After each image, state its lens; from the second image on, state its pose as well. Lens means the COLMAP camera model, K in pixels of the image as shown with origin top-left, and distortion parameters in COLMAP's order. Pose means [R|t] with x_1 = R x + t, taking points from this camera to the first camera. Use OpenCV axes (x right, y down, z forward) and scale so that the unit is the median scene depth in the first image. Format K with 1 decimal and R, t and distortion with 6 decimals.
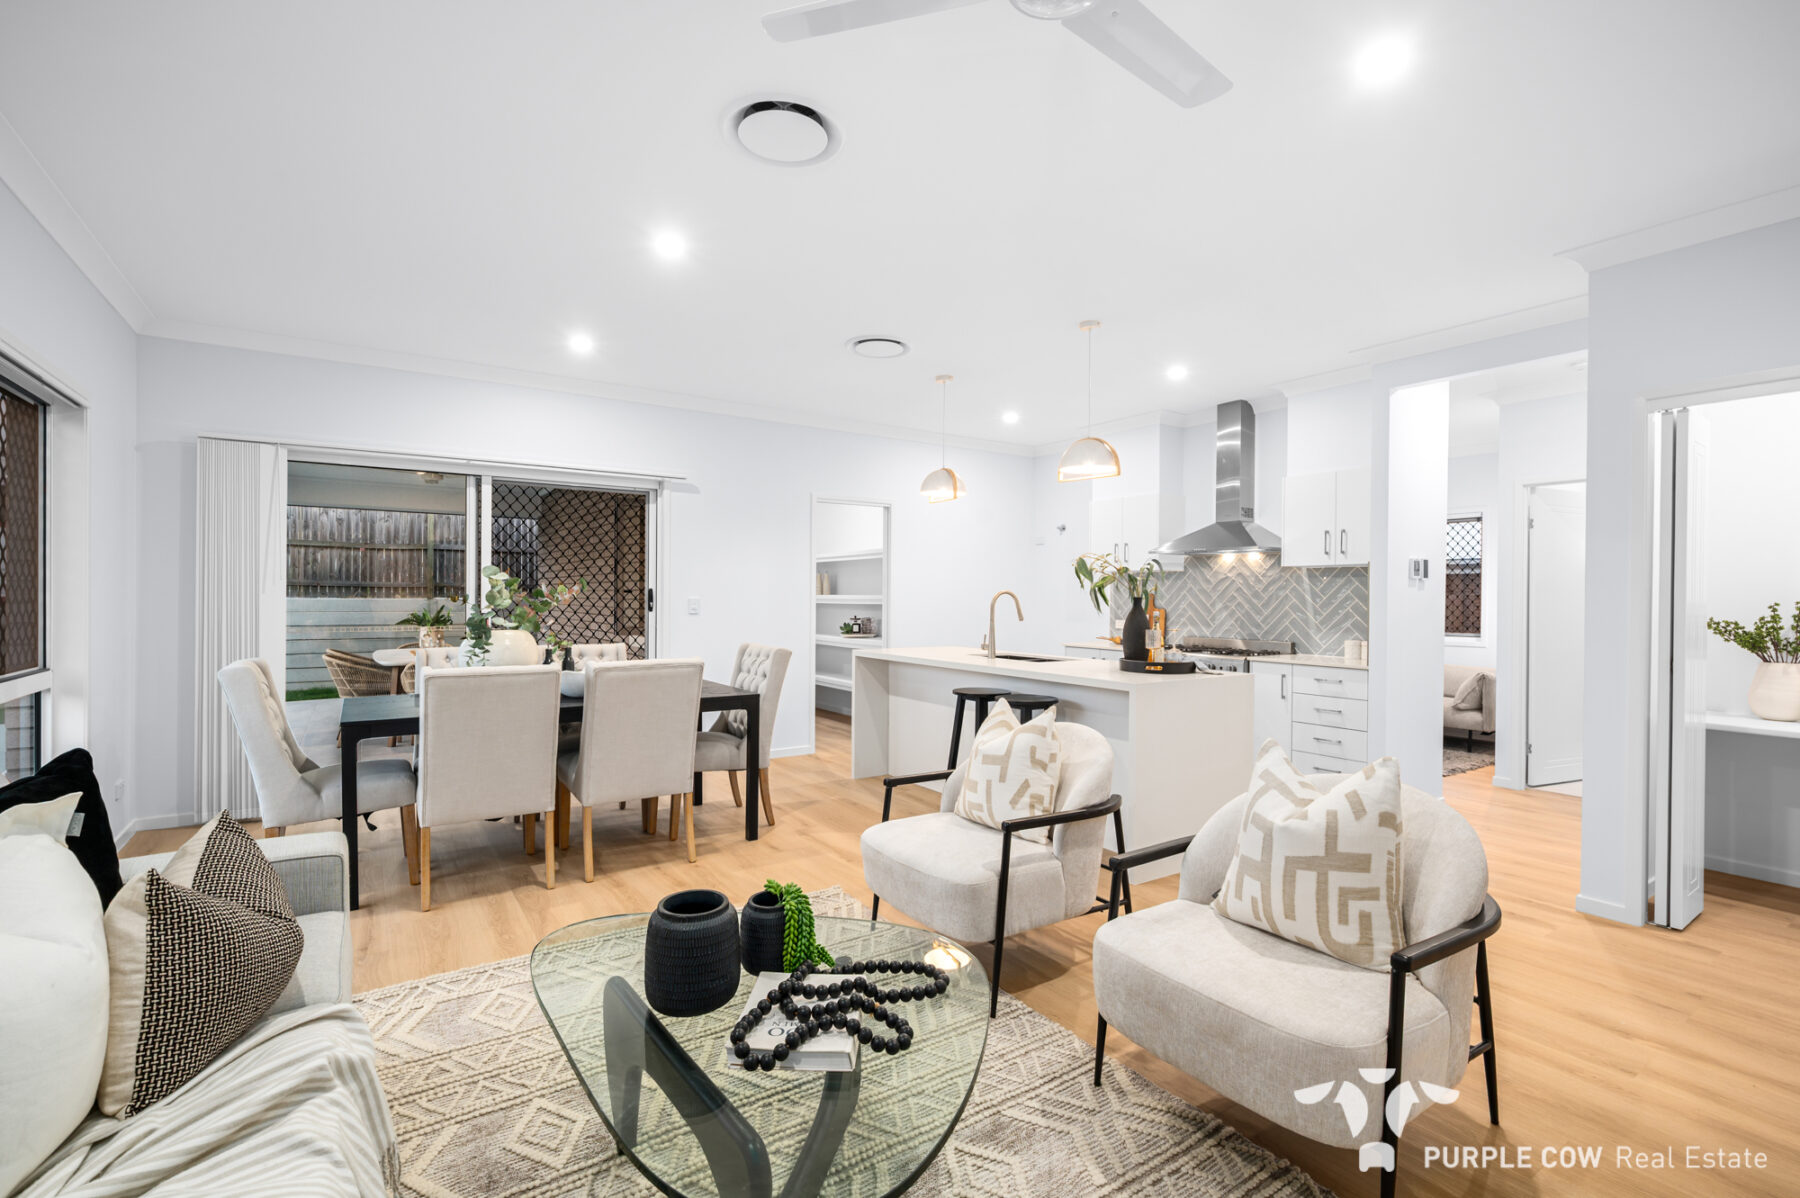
lens RADIAL K [[821.3, 0, 895.6], [0, 821.3, 605.9], [0, 0, 1]] dist [0.001559, 0.000087]
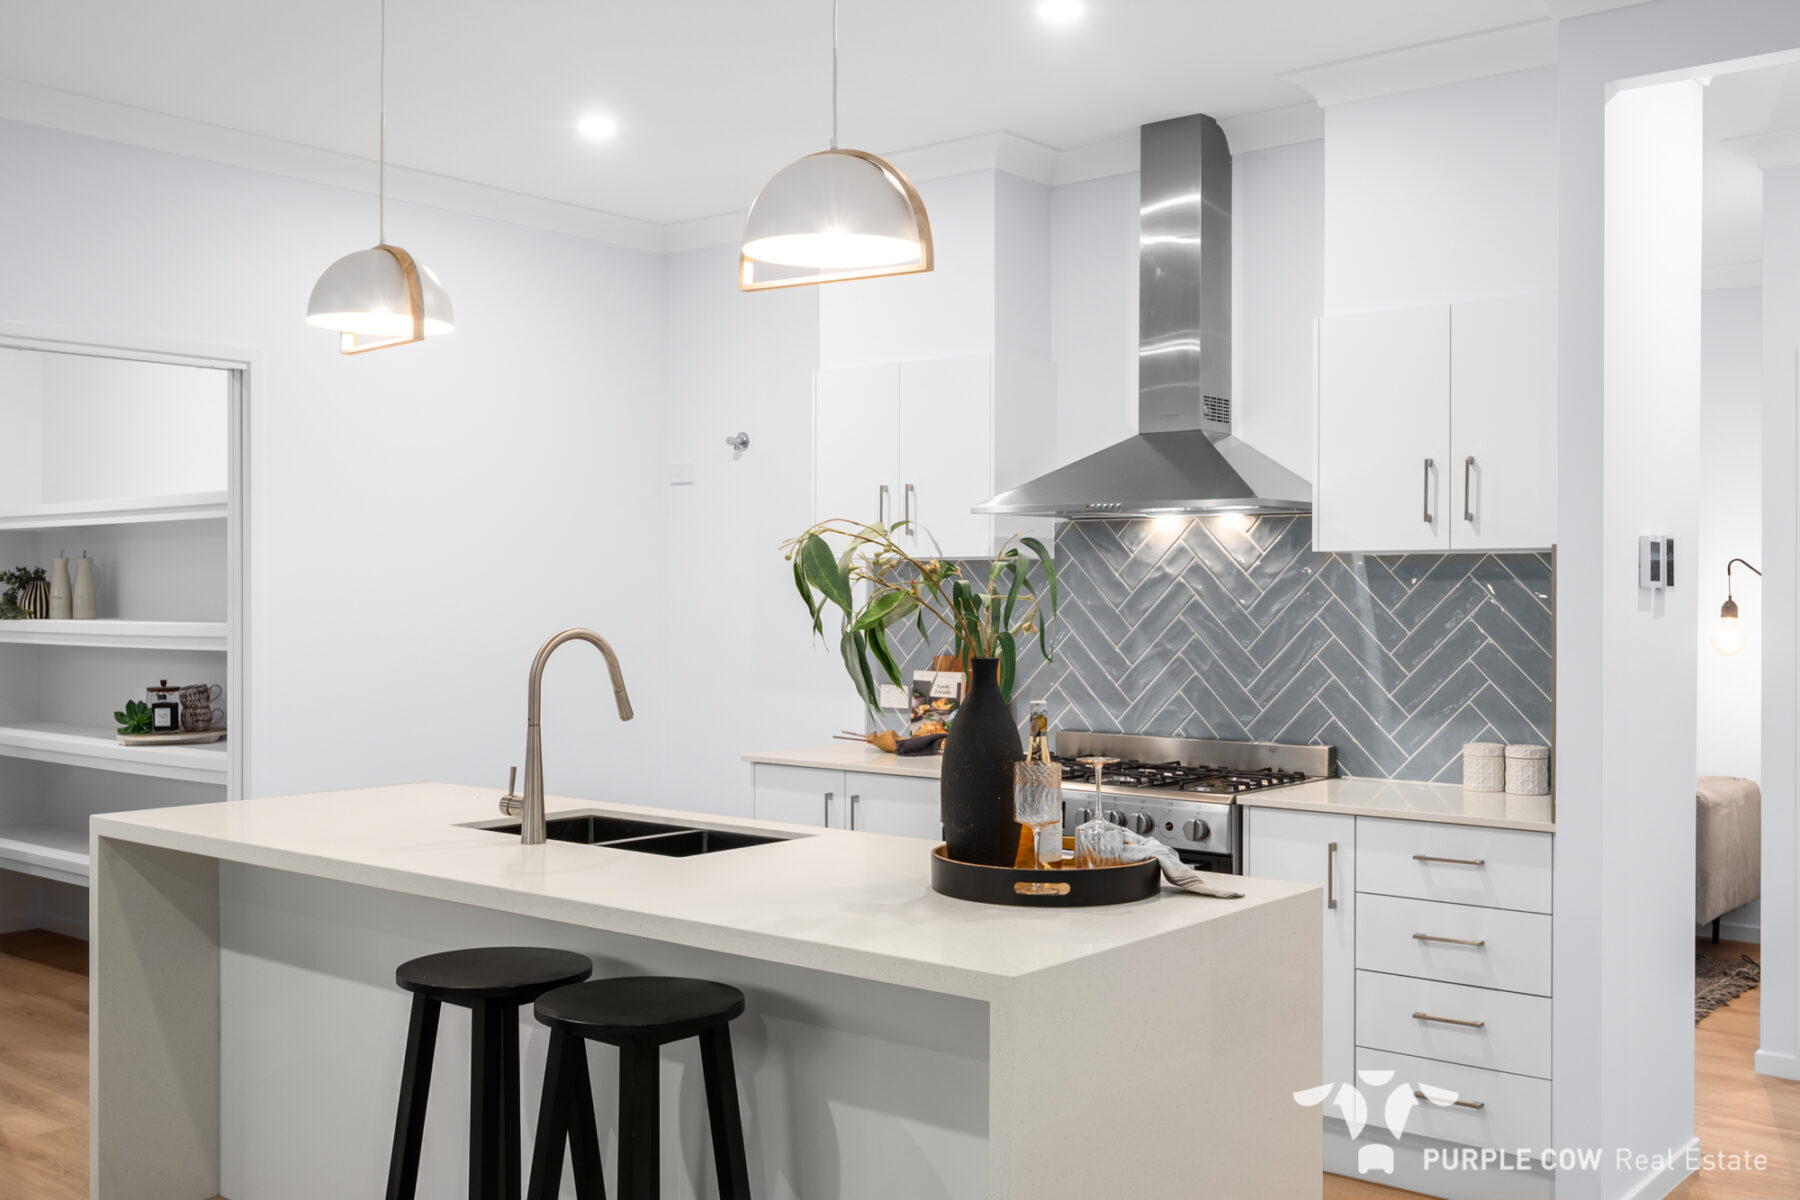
lens RADIAL K [[1751.3, 0, 898.9], [0, 1751.3, 602.3], [0, 0, 1]] dist [-0.000830, 0.000000]
pose [[0.956664, -0.006728, 0.291115, 0.049477], [0.008048, 0.999962, -0.003338, -0.023303], [-0.291082, 0.005536, 0.956682, 0.275721]]
